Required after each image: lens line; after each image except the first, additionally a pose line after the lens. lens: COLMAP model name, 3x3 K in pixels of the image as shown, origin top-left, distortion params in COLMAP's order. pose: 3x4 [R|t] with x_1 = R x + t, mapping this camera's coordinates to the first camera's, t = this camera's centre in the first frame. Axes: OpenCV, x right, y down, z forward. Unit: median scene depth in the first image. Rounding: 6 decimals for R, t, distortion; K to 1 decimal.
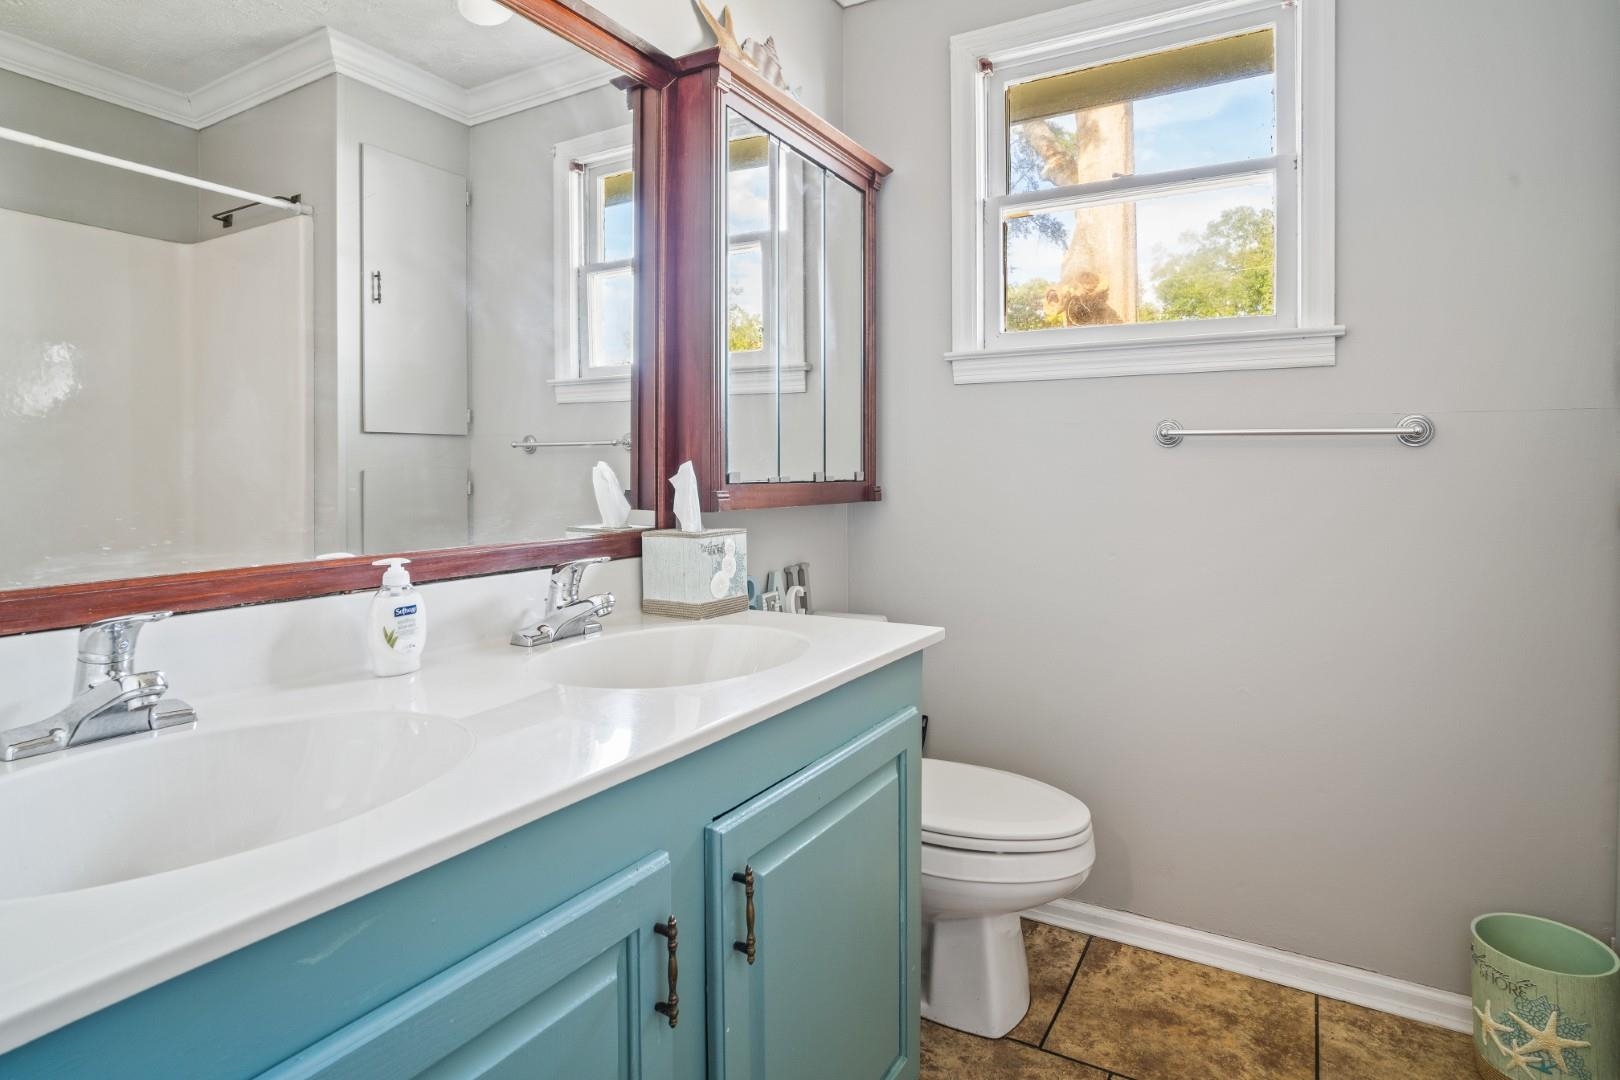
lens RADIAL K [[866.1, 0, 811.3], [0, 866.1, 490.1], [0, 0, 1]] dist [-0.068213, 0.037768]
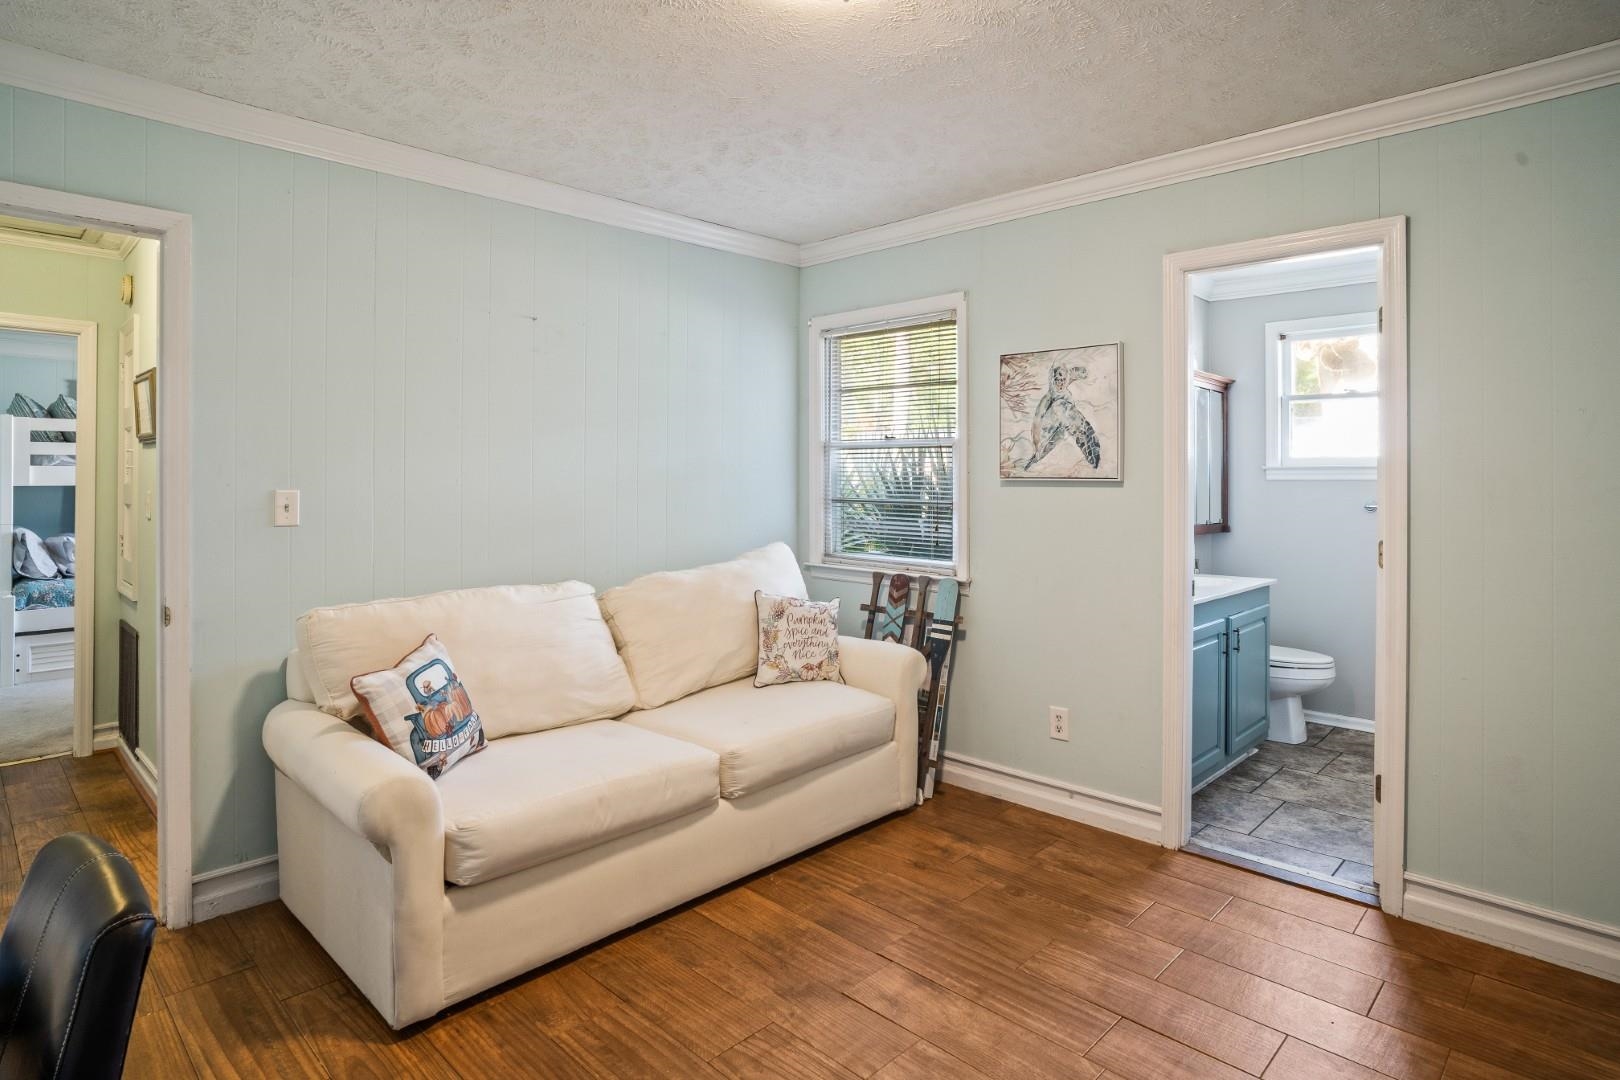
lens RADIAL K [[866.1, 0, 811.3], [0, 866.1, 490.1], [0, 0, 1]] dist [-0.068213, 0.037768]
pose [[0.969048, 0.001058, -0.246870, -0.450945], [-0.005344, 0.999846, -0.016692, -0.057270], [0.246814, 0.017495, 0.968905, -1.482860]]
